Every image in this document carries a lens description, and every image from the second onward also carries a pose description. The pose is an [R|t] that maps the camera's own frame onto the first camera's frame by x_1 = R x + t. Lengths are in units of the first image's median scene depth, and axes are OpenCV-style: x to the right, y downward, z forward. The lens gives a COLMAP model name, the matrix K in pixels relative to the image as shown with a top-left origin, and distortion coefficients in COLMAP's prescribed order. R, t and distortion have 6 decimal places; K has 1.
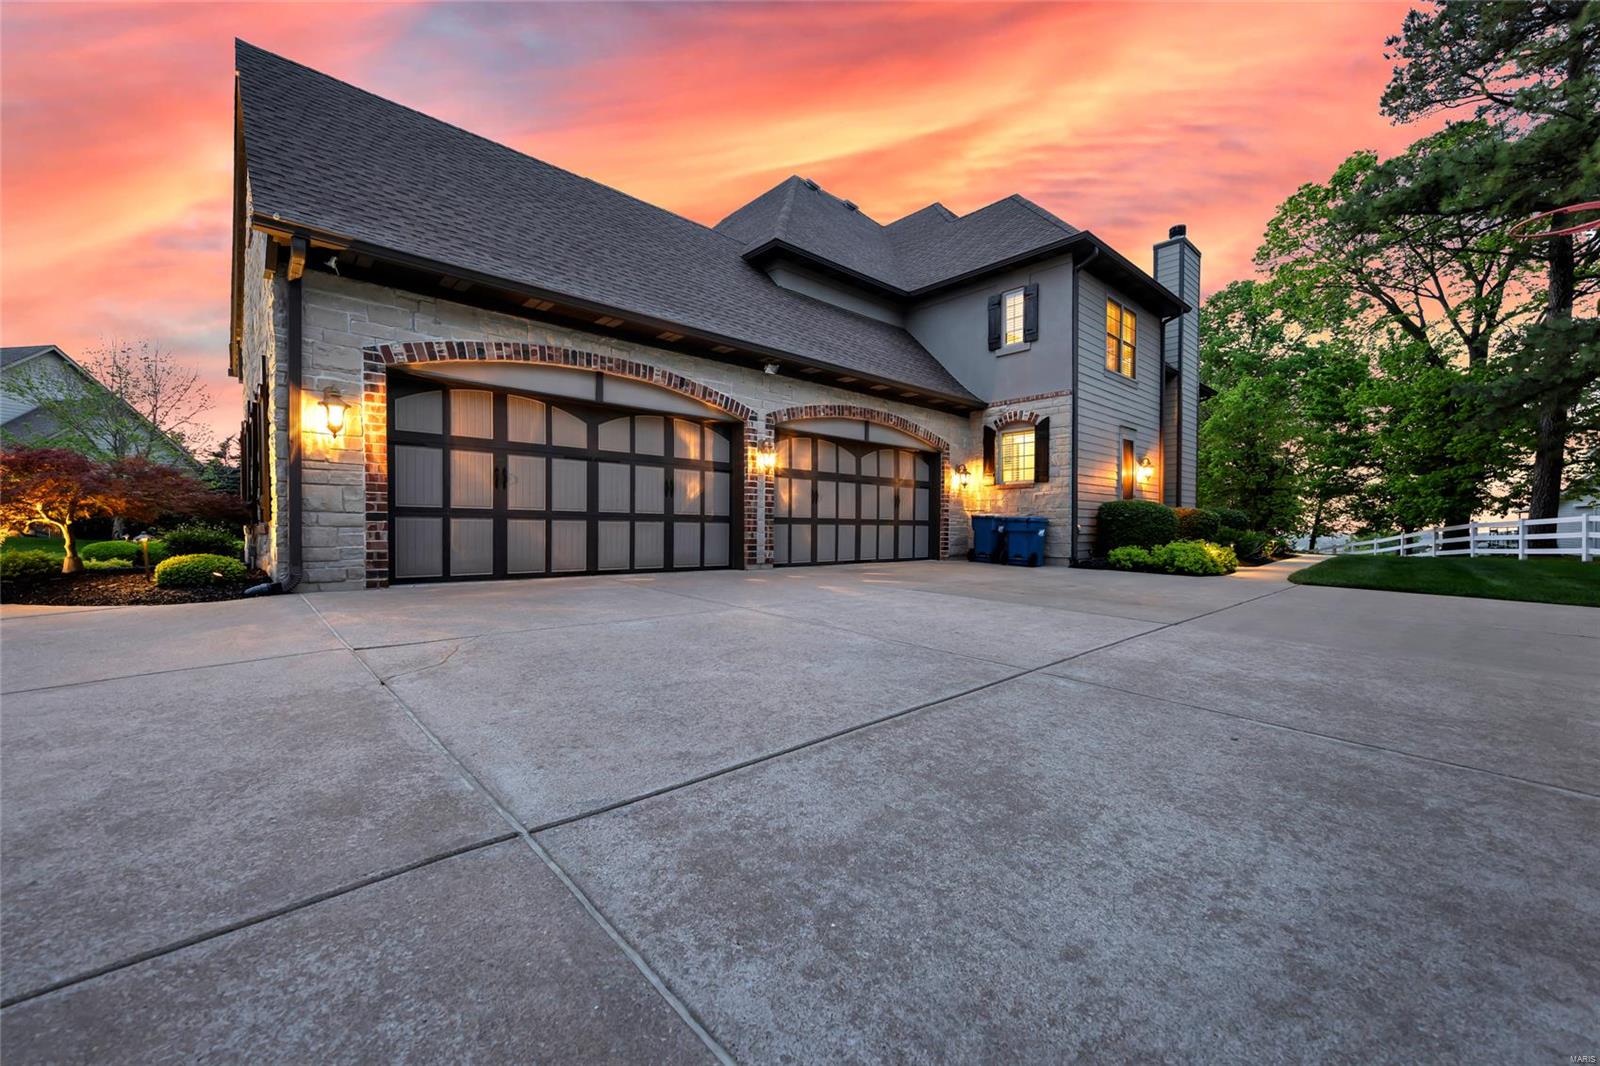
lens RADIAL K [[629.2, 0, 801.3], [0, 629.2, 535.4], [0, 0, 1]] dist [0.005513, -0.000007]
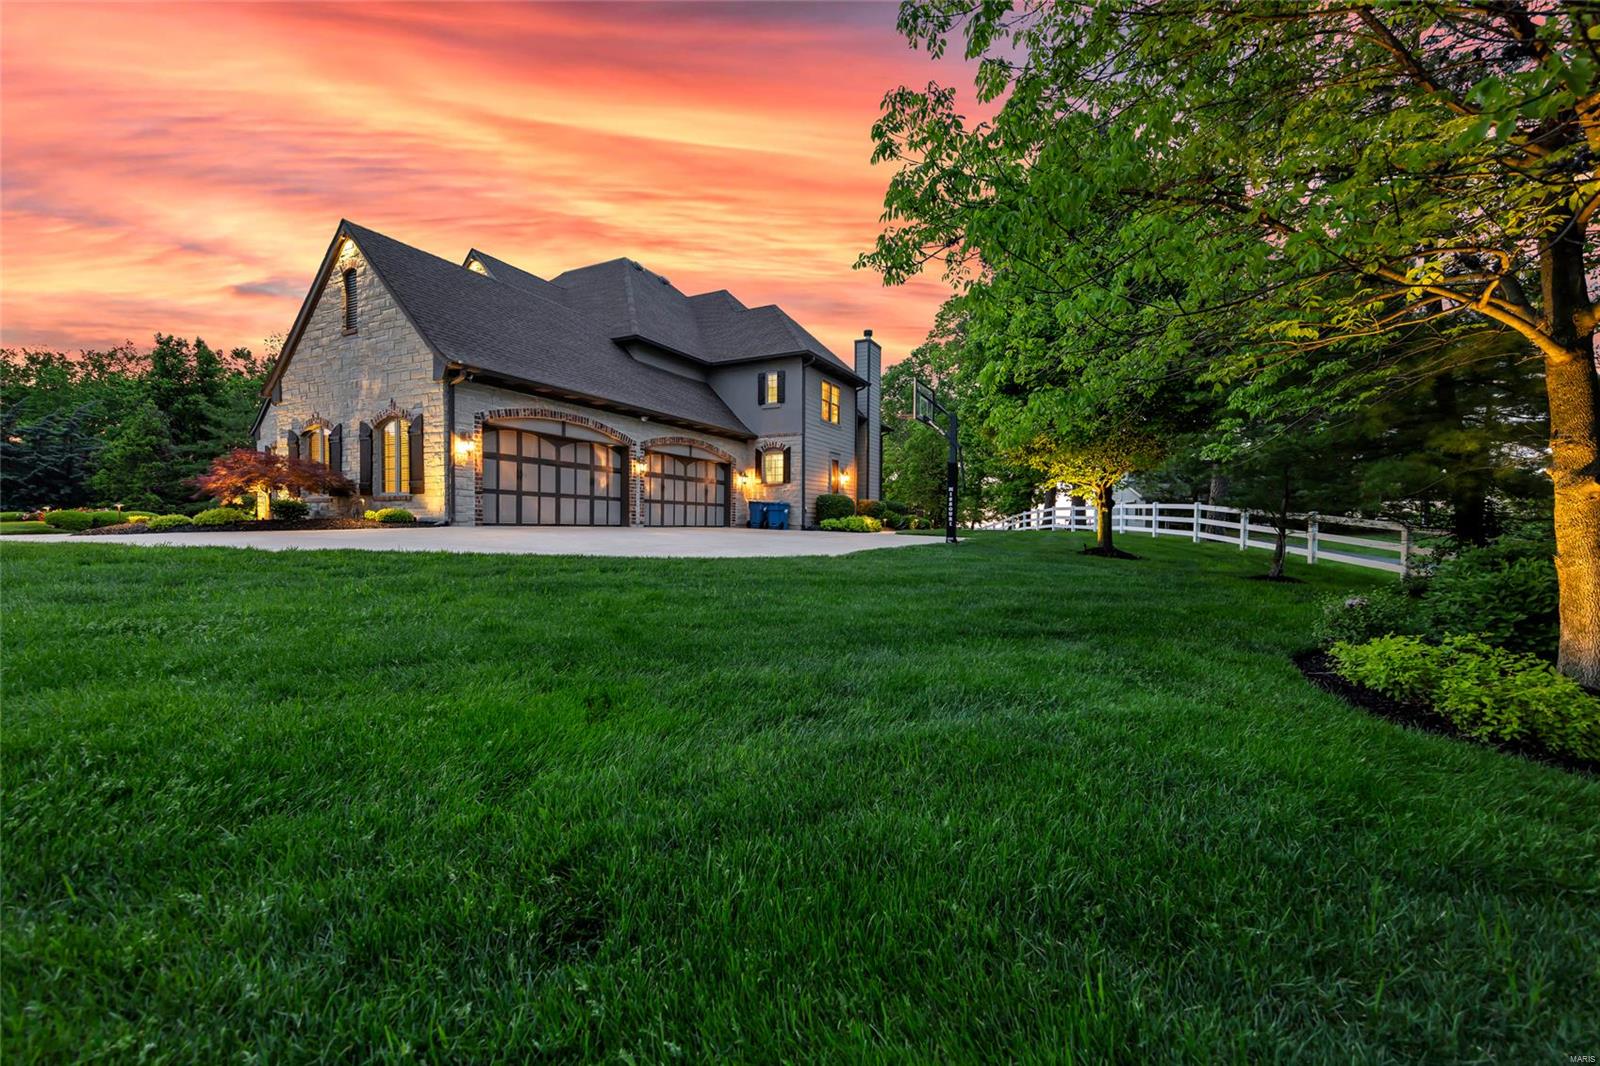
lens RADIAL K [[629.2, 0, 801.3], [0, 629.2, 535.4], [0, 0, 1]] dist [0.005513, -0.000007]
pose [[0.939073, -0.002658, 0.343709, -0.209722], [-0.000500, 0.999958, 0.009097, 0.052208], [-0.343719, -0.008714, 0.939032, -0.751554]]
